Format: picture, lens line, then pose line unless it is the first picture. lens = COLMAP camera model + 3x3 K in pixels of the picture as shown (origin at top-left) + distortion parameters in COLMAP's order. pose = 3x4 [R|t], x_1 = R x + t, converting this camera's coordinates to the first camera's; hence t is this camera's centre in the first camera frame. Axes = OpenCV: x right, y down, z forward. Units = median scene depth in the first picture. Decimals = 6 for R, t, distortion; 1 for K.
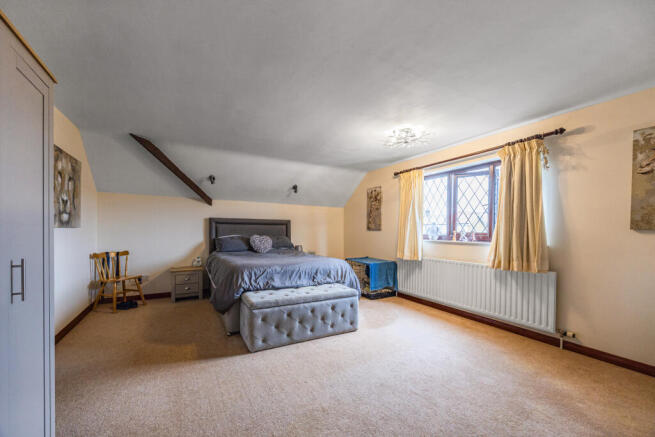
lens RADIAL K [[255.2, 0, 313.3], [0, 255.2, 233.4], [0, 0, 1]] dist [-0.001185, -0.000026]
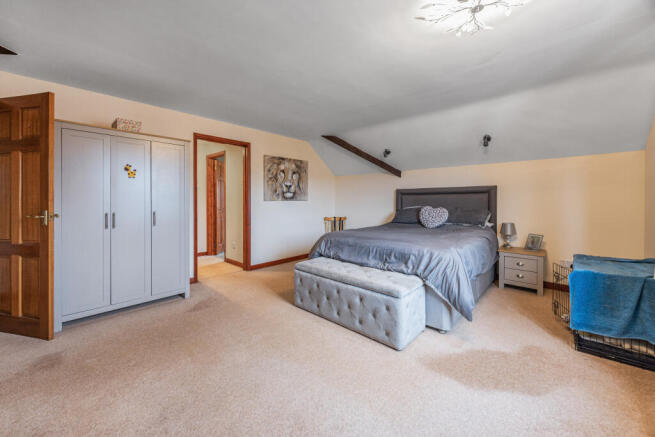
lens RADIAL K [[255.2, 0, 329.8], [0, 255.2, 202.8], [0, 0, 1]] dist [-0.001185, -0.000026]
pose [[0.334771, -0.003715, -0.942292, 0.715286], [-0.005830, 0.999965, -0.006014, 0.001266], [0.942282, 0.007507, 0.334737, 0.588262]]
